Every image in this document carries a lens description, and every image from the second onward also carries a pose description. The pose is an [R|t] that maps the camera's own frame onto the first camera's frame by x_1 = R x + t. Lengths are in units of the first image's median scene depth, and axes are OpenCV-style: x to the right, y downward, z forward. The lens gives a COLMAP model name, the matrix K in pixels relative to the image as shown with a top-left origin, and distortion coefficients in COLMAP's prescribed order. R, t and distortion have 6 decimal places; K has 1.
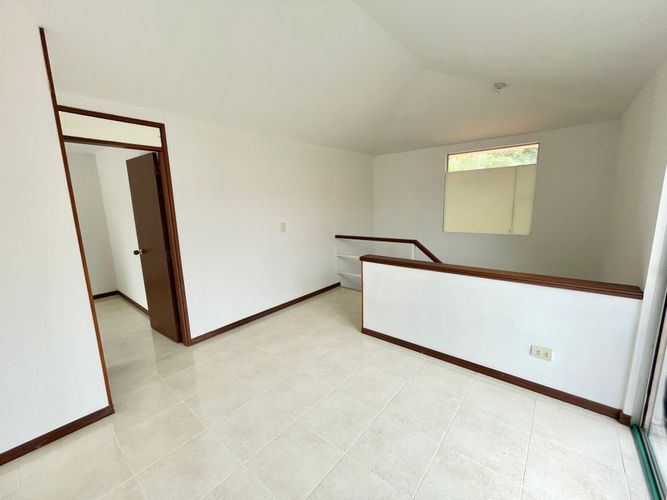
lens RADIAL K [[273.6, 0, 333.5], [0, 273.6, 250.0], [0, 0, 1]] dist [0.000134, -0.000654]
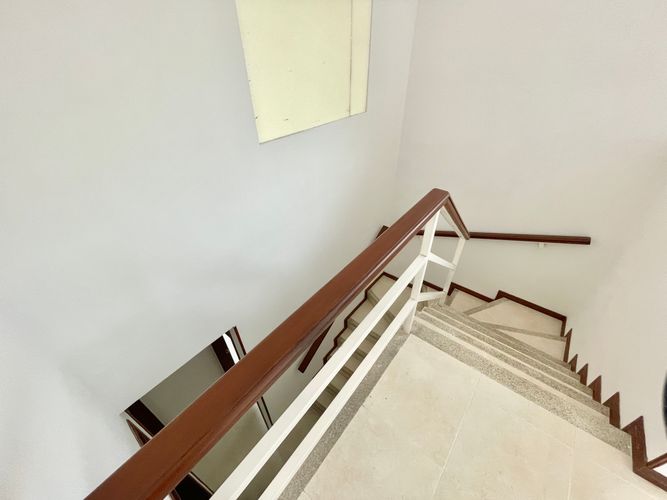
lens RADIAL K [[273.6, 0, 333.5], [0, 273.6, 250.0], [0, 0, 1]] dist [0.000134, -0.000654]
pose [[-0.011888, -0.577975, 0.815968, 0.018857], [0.190867, 0.799710, 0.569240, -0.257025], [-0.981544, 0.162509, 0.100810, 1.578142]]
